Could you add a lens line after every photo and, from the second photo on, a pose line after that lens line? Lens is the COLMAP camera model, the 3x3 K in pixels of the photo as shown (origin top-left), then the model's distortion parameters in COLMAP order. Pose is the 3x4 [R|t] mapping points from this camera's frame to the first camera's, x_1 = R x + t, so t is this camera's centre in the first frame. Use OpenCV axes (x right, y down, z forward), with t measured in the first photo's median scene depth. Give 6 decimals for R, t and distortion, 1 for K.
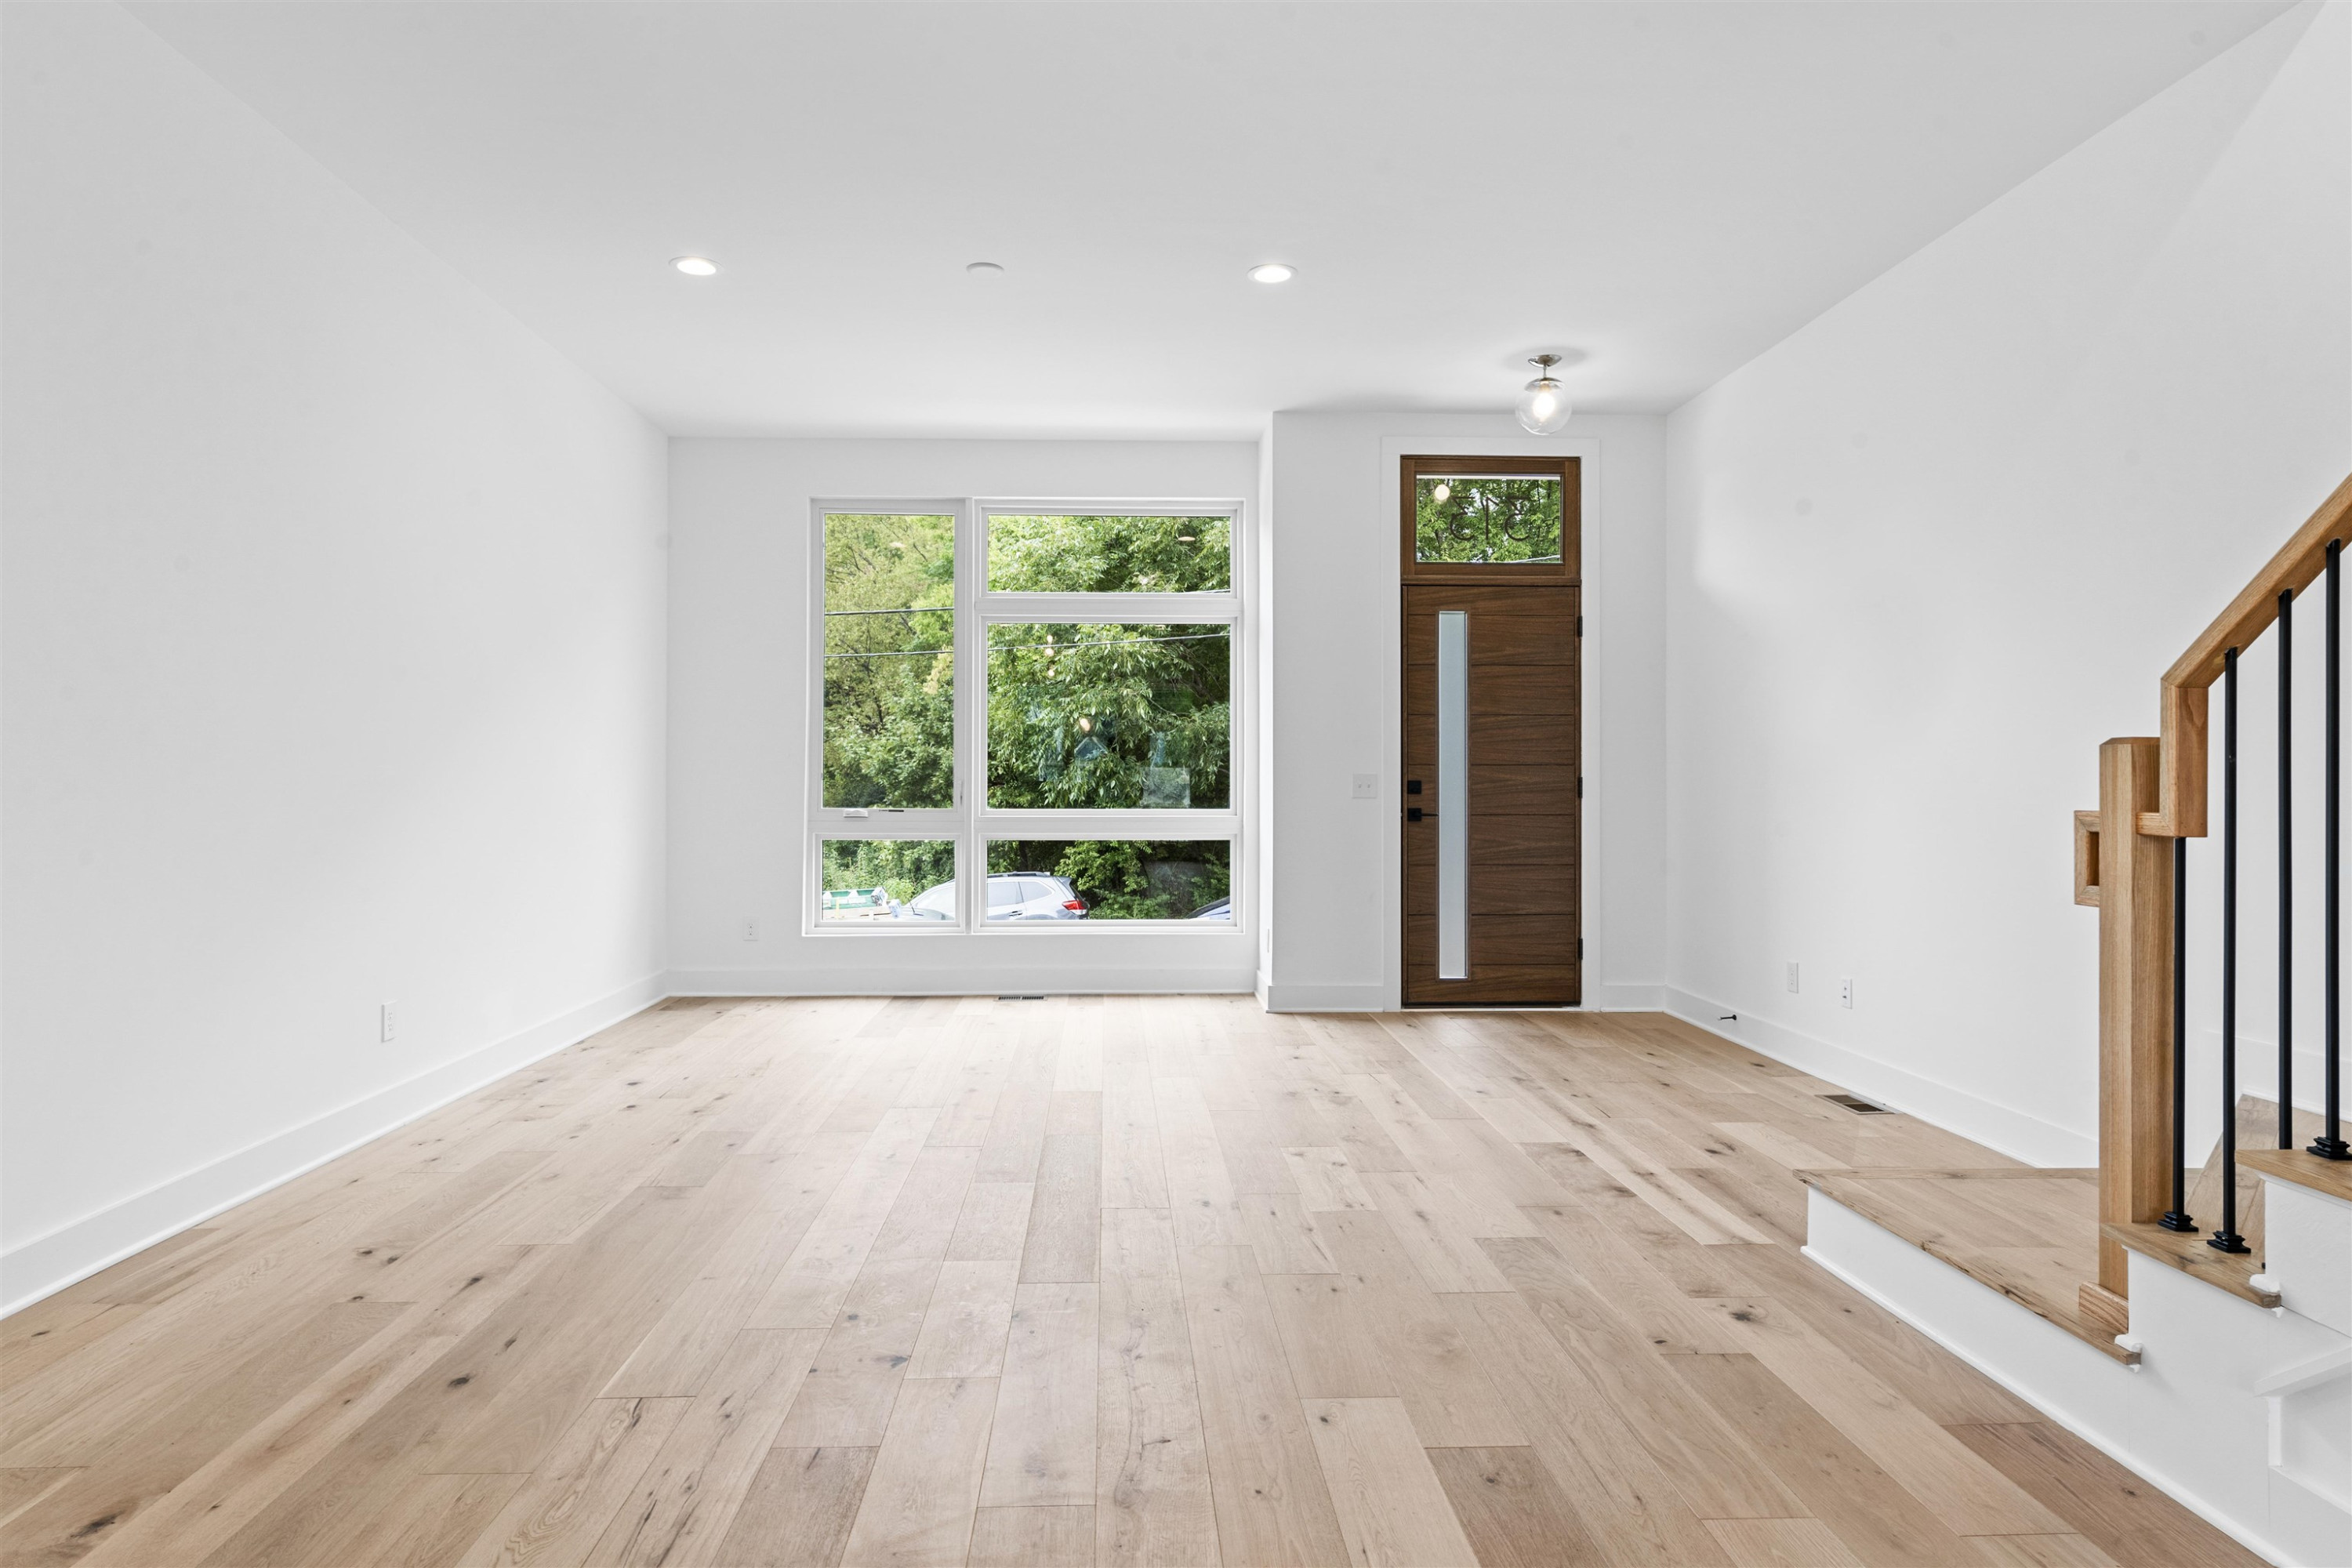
lens RADIAL K [[1332.8, 0, 1139.6], [0, 1332.8, 774.3], [0, 0, 1]] dist [-0.004636, 0.002732]
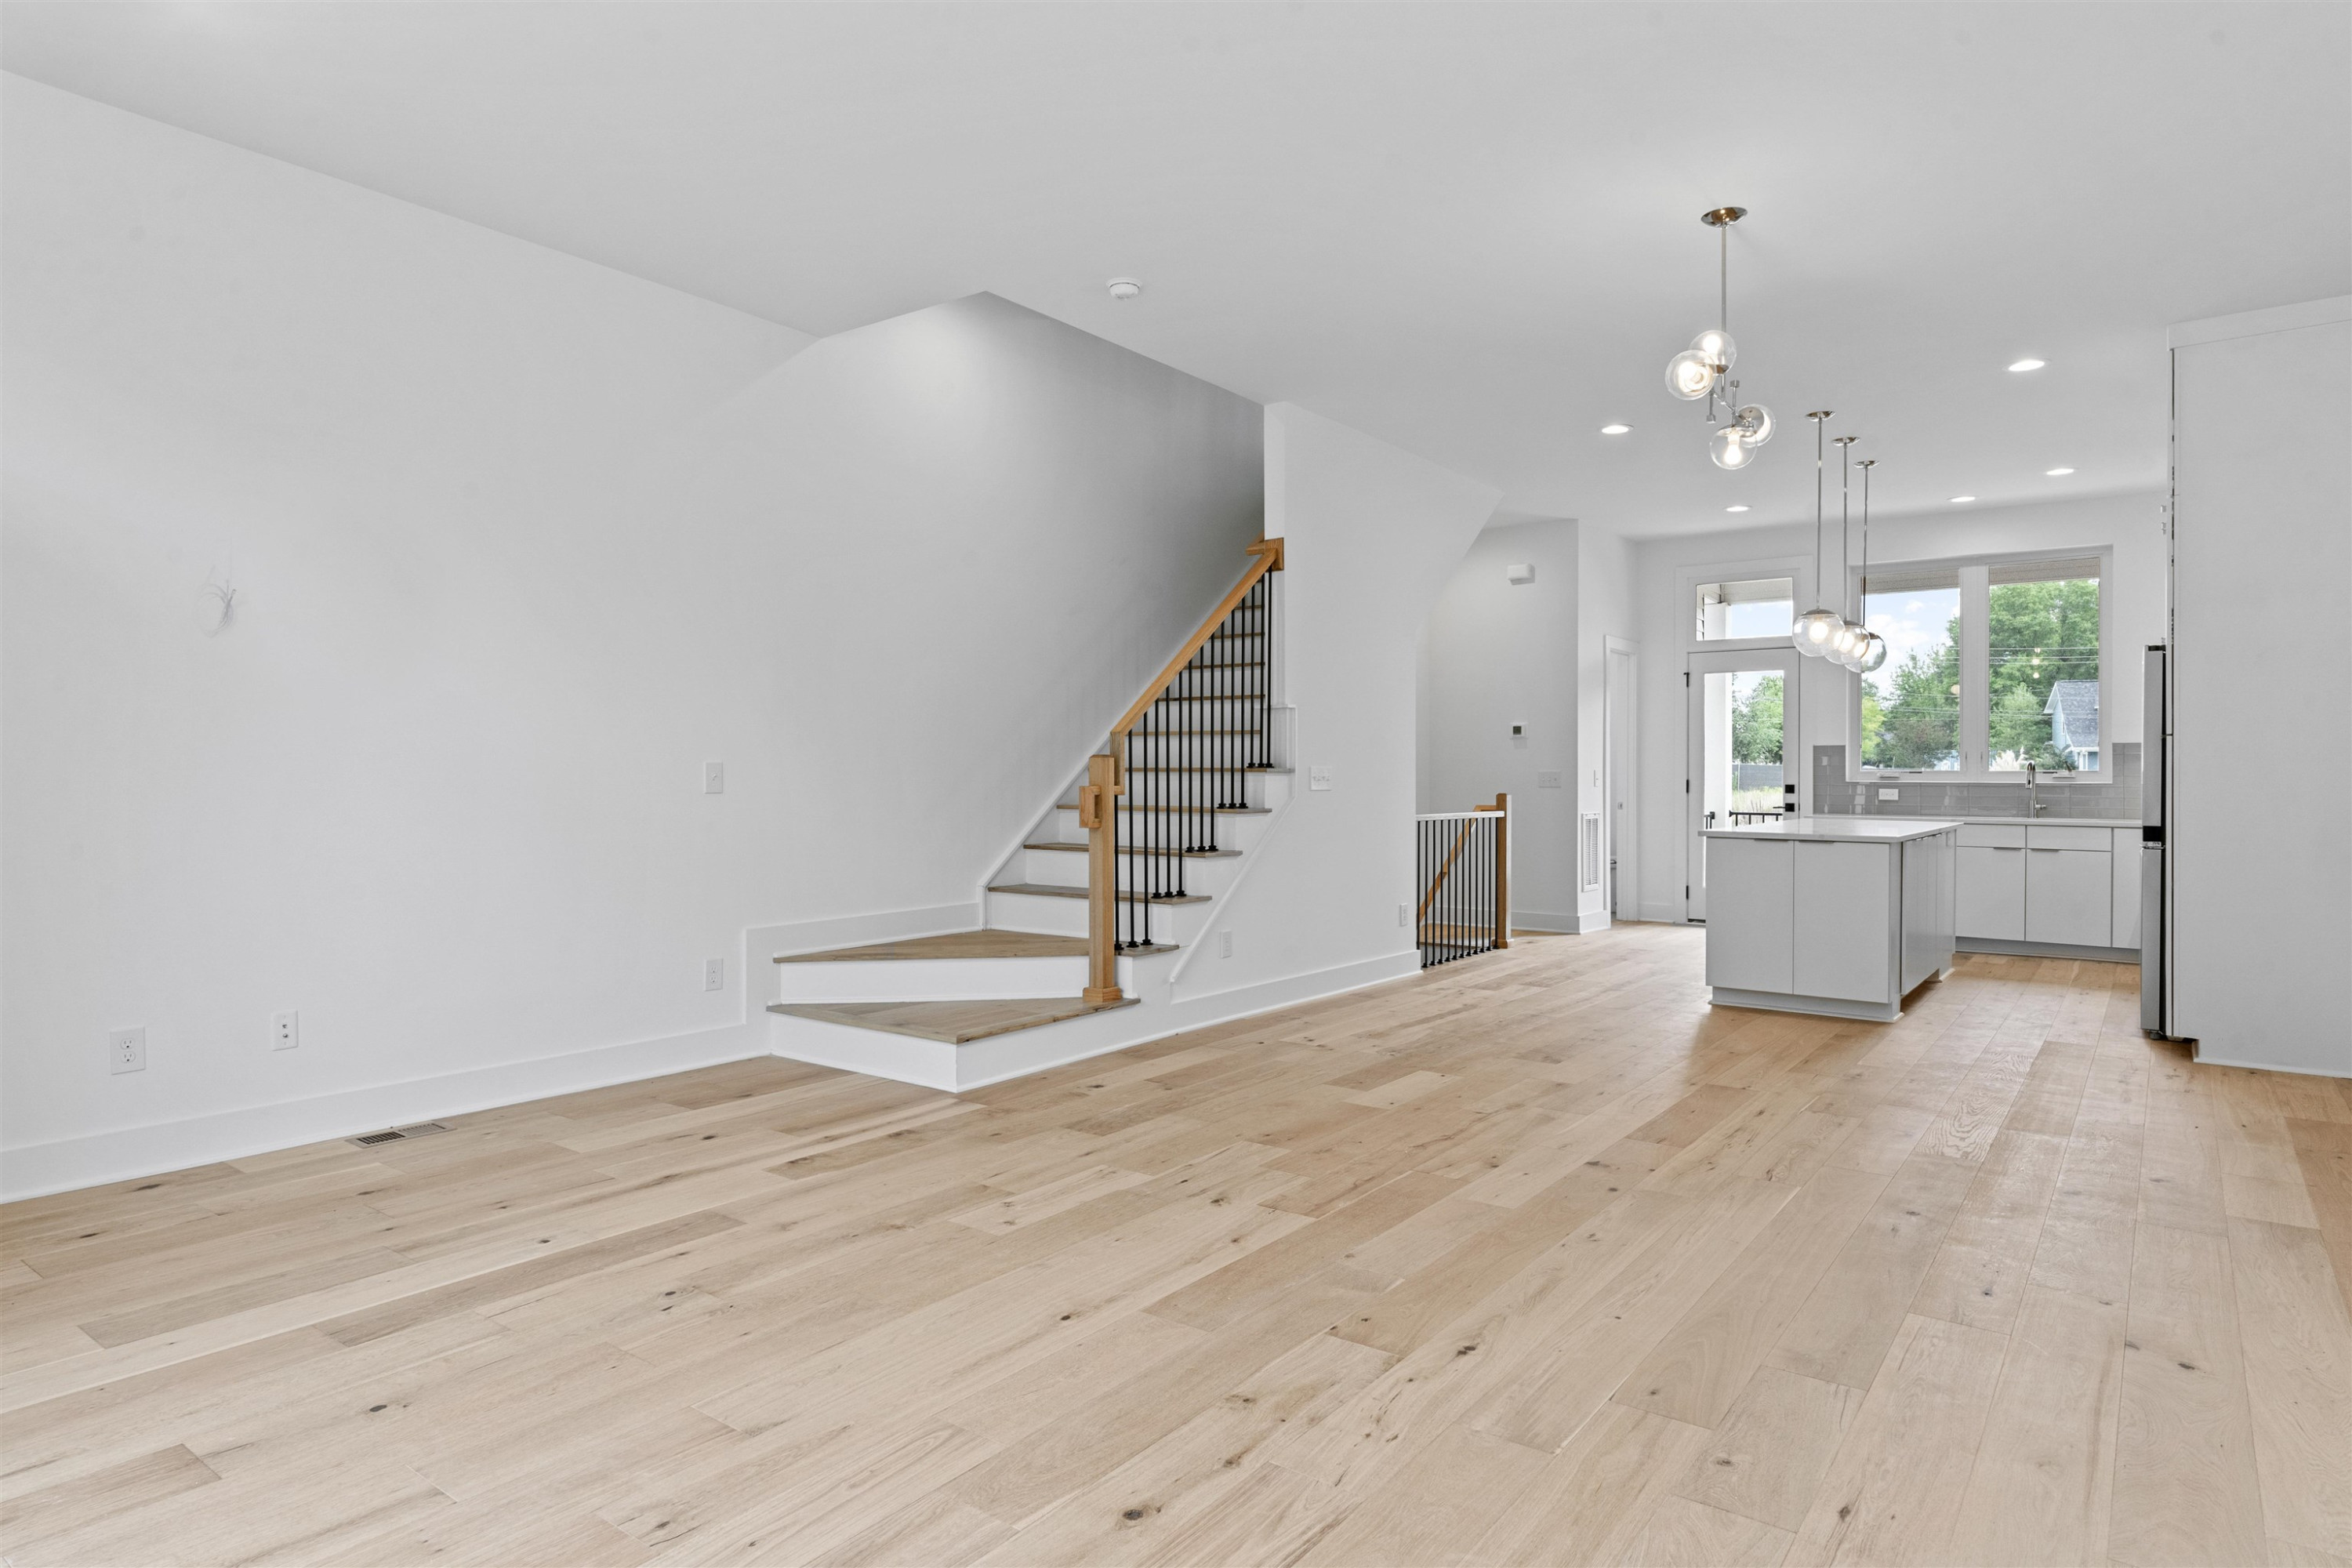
lens RADIAL K [[1332.8, 0, 1180.6], [0, 1332.8, 785.1], [0, 0, 1]] dist [-0.004636, 0.002732]
pose [[-0.789439, -0.008576, 0.613769, -0.334999], [-0.008962, 0.999957, 0.002445, 0.008125], [-0.613763, -0.003571, -0.789482, 1.133854]]
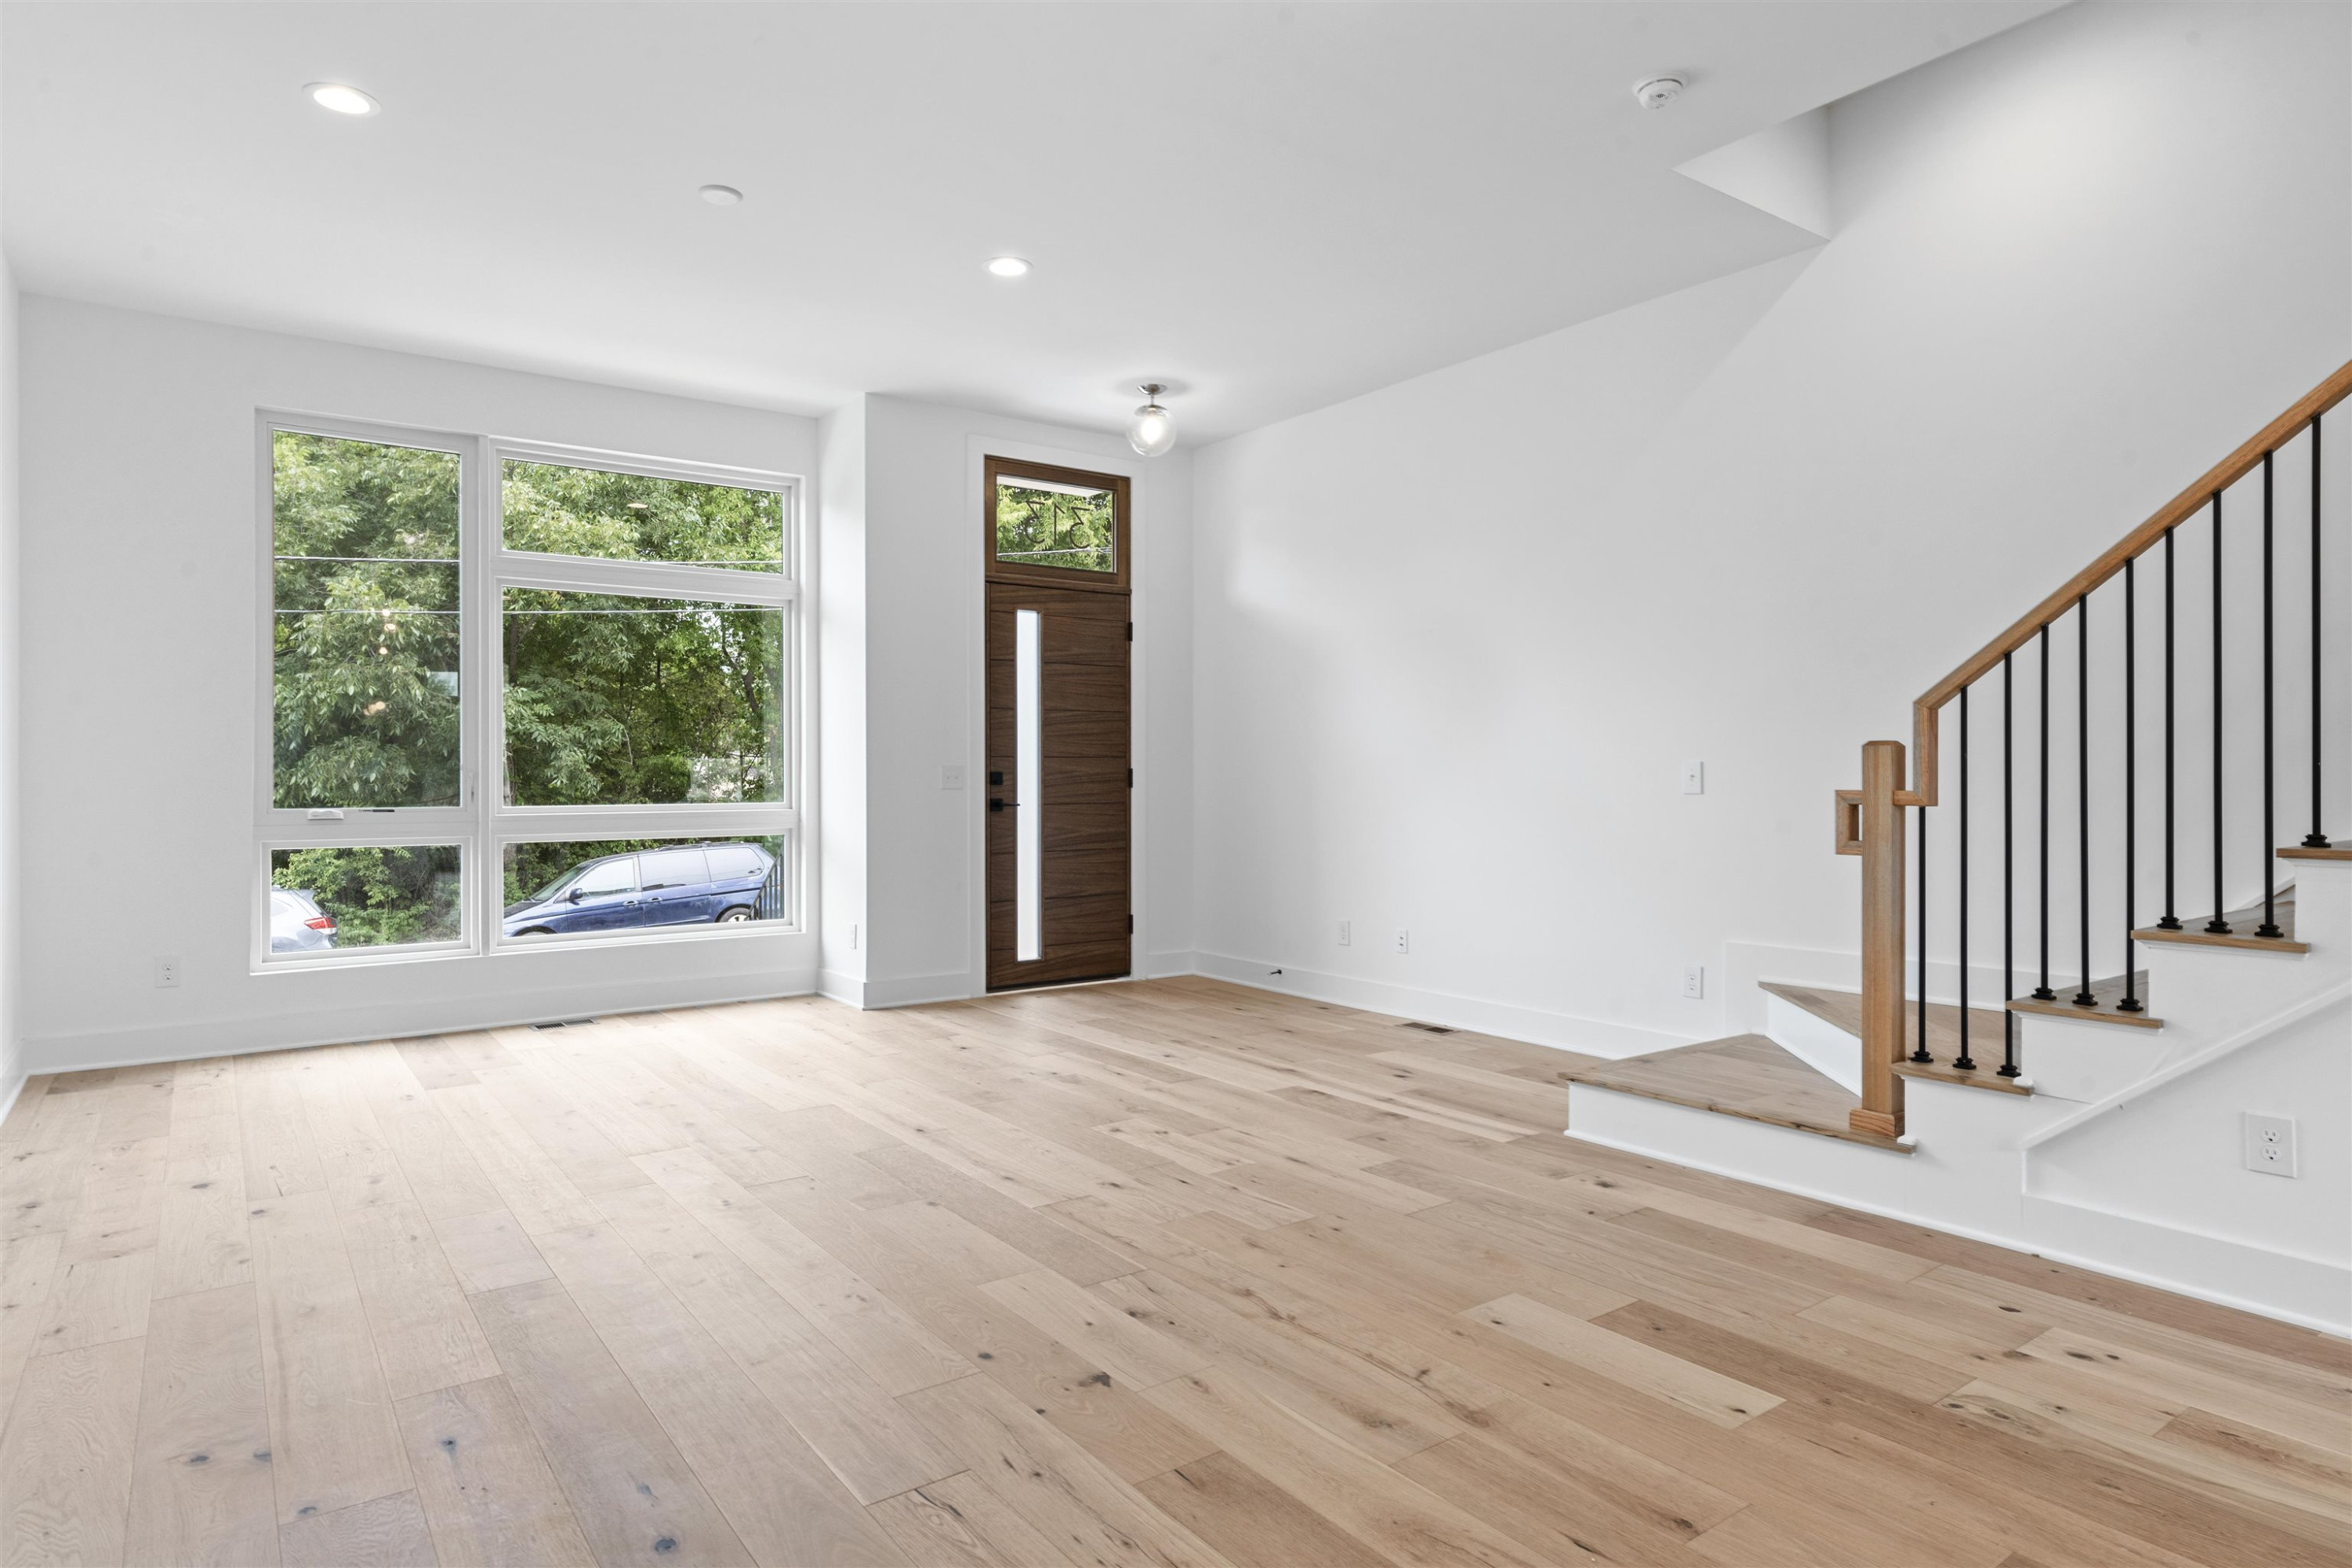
lens RADIAL K [[1332.8, 0, 1148.4], [0, 1332.8, 777.2], [0, 0, 1]] dist [-0.004636, 0.002732]
pose [[0.828075, -0.004324, 0.560601, -0.316393], [-0.000281, 0.999967, 0.008129, 0.000522], [-0.560618, -0.006889, 0.828046, 0.089469]]
